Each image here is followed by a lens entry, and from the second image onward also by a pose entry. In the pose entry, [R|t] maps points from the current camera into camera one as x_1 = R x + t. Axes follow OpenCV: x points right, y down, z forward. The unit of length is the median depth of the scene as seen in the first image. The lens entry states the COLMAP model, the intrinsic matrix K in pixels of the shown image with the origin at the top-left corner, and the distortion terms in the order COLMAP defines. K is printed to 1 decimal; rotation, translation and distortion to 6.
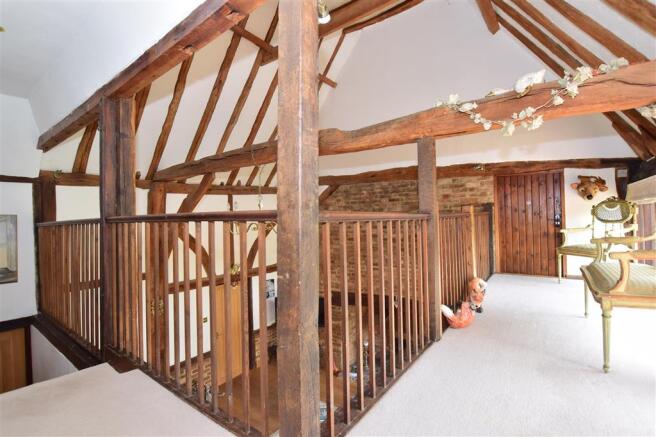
lens RADIAL K [[296.0, 0, 328.0], [0, 296.0, 218.5], [0, 0, 1]] dist [-0.027499, 0.000525]
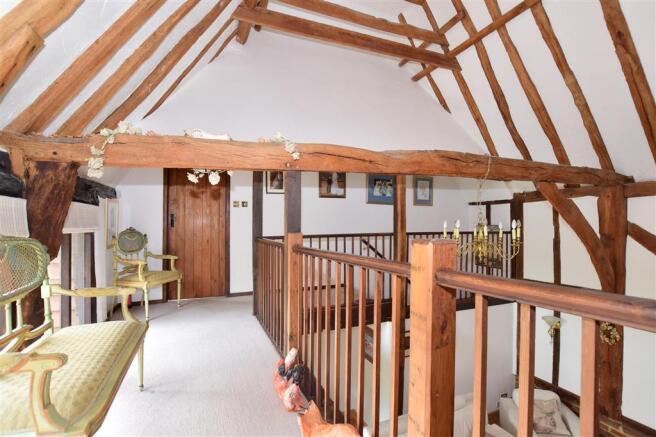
lens RADIAL K [[296.0, 0, 328.0], [0, 296.0, 218.5], [0, 0, 1]] dist [-0.027499, 0.000525]
pose [[-0.519891, 0.004610, -0.854220, 0.471934], [0.011792, 0.999929, -0.001780, -0.038256], [0.854151, -0.010998, -0.519909, 0.681371]]
